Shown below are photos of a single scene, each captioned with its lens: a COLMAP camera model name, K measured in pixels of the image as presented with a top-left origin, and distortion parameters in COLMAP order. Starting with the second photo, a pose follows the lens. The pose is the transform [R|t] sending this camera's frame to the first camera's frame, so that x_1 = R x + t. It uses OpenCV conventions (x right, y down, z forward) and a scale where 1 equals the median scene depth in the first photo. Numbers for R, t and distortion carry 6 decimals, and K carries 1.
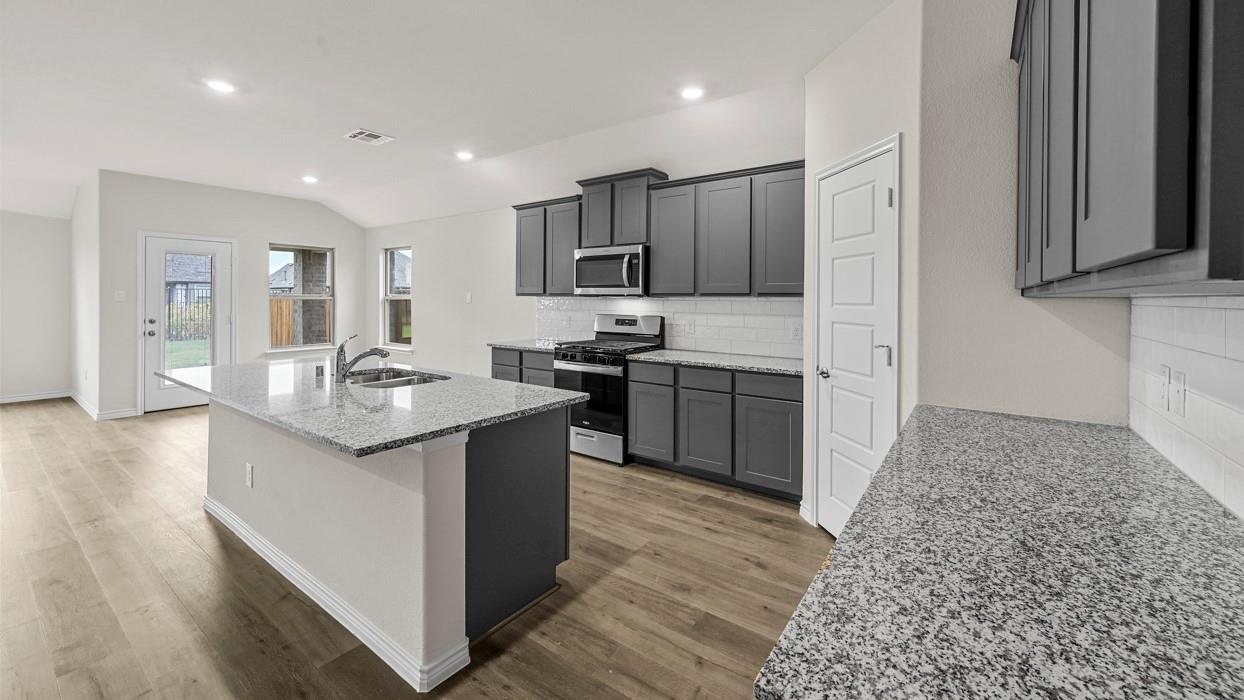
lens RADIAL K [[487.3, 0, 612.8], [0, 487.3, 301.2], [0, 0, 1]] dist [0.007483, 0.000561]
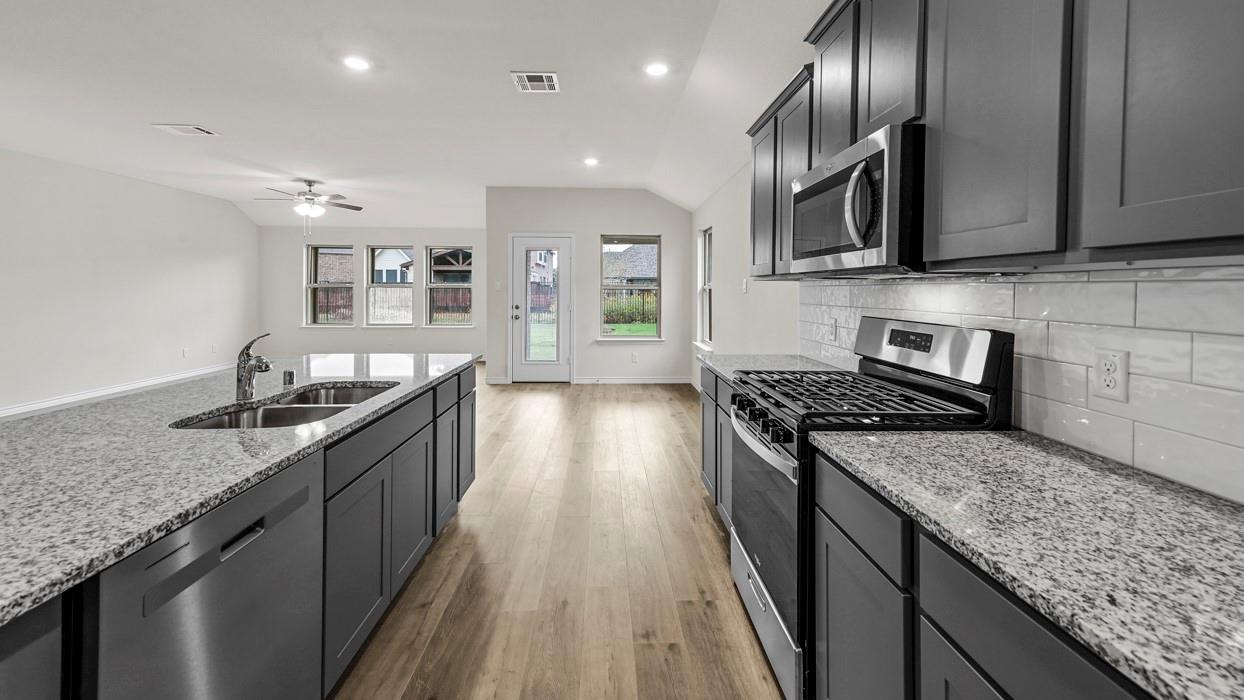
lens RADIAL K [[487.3, 0, 620.7], [0, 487.3, 292.5], [0, 0, 1]] dist [0.007483, 0.000561]
pose [[0.612742, 0.001214, -0.790282, 0.205209], [-0.002509, 0.999997, -0.000409, 0.005659], [0.790279, 0.002234, 0.612743, 0.591025]]
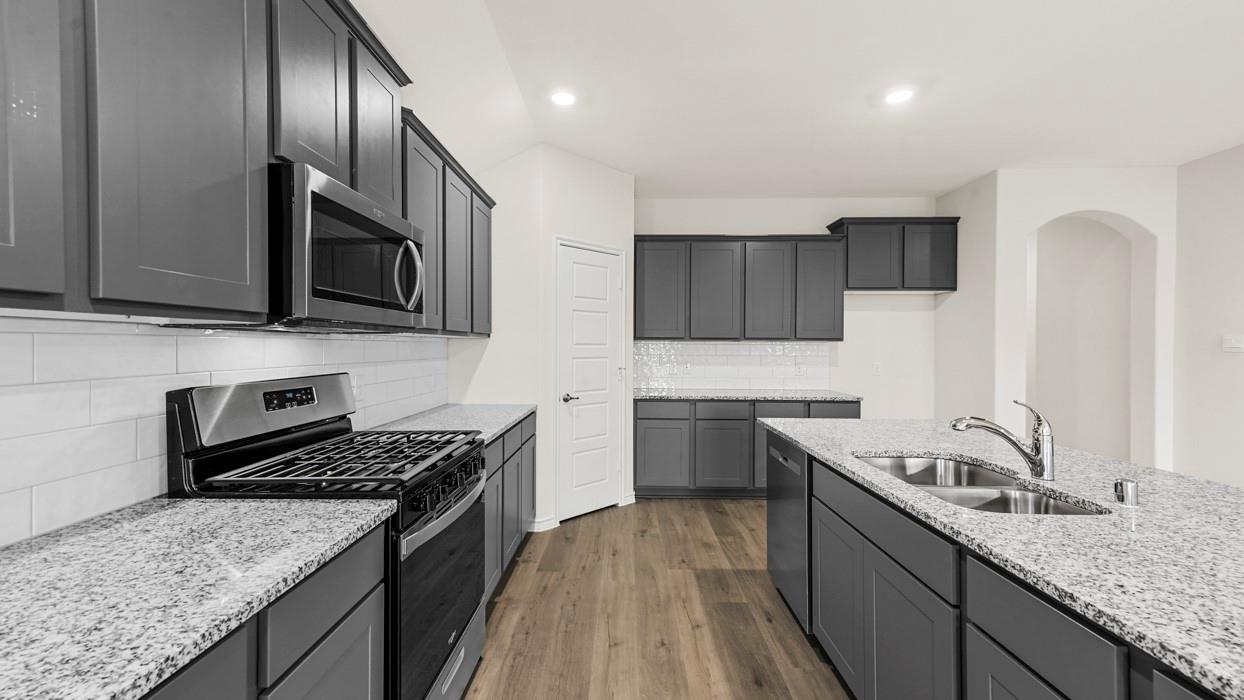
lens RADIAL K [[487.3, 0, 621.6], [0, 487.3, 350.5], [0, 0, 1]] dist [0.007483, 0.000561]
pose [[-0.593365, -0.014137, 0.804810, -0.437740], [-0.003928, 0.999885, 0.014667, 0.001135], [-0.804924, 0.005542, -0.593352, 1.056837]]
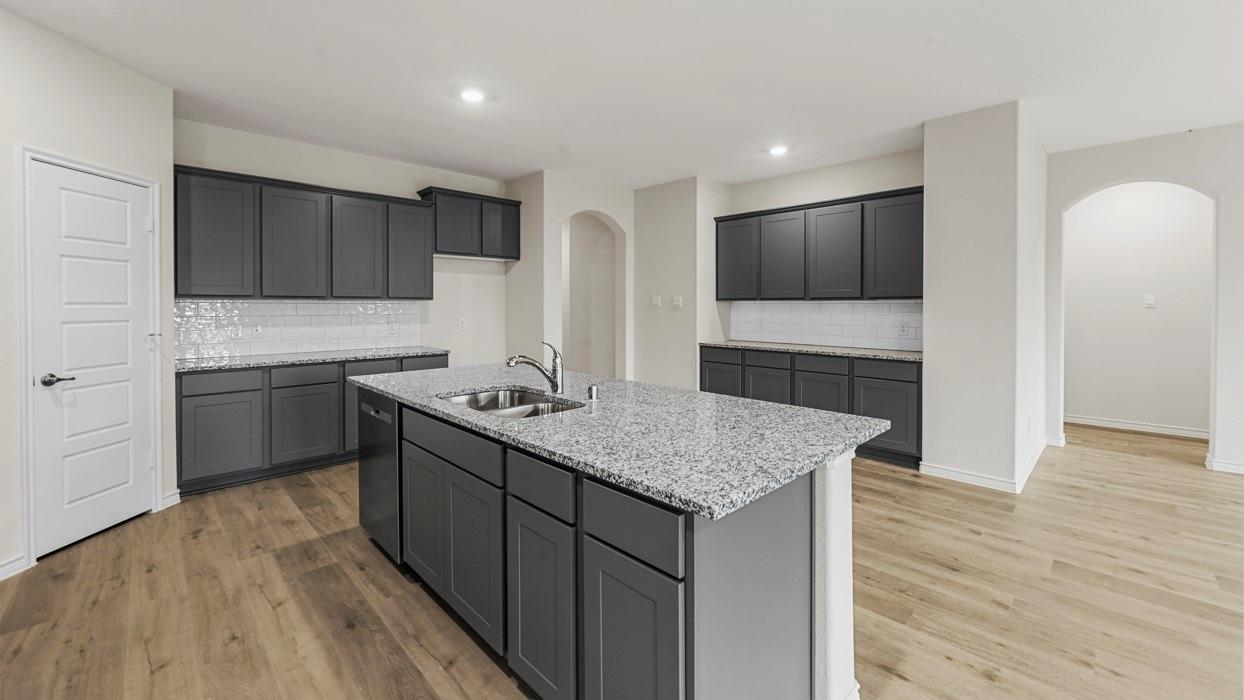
lens RADIAL K [[487.3, 0, 605.3], [0, 487.3, 306.9], [0, 0, 1]] dist [0.007483, 0.000561]
pose [[-0.984442, -0.003286, 0.175679, -0.474409], [-0.001956, 0.999968, 0.007742, 0.001204], [-0.175699, 0.007278, -0.984417, 1.104844]]
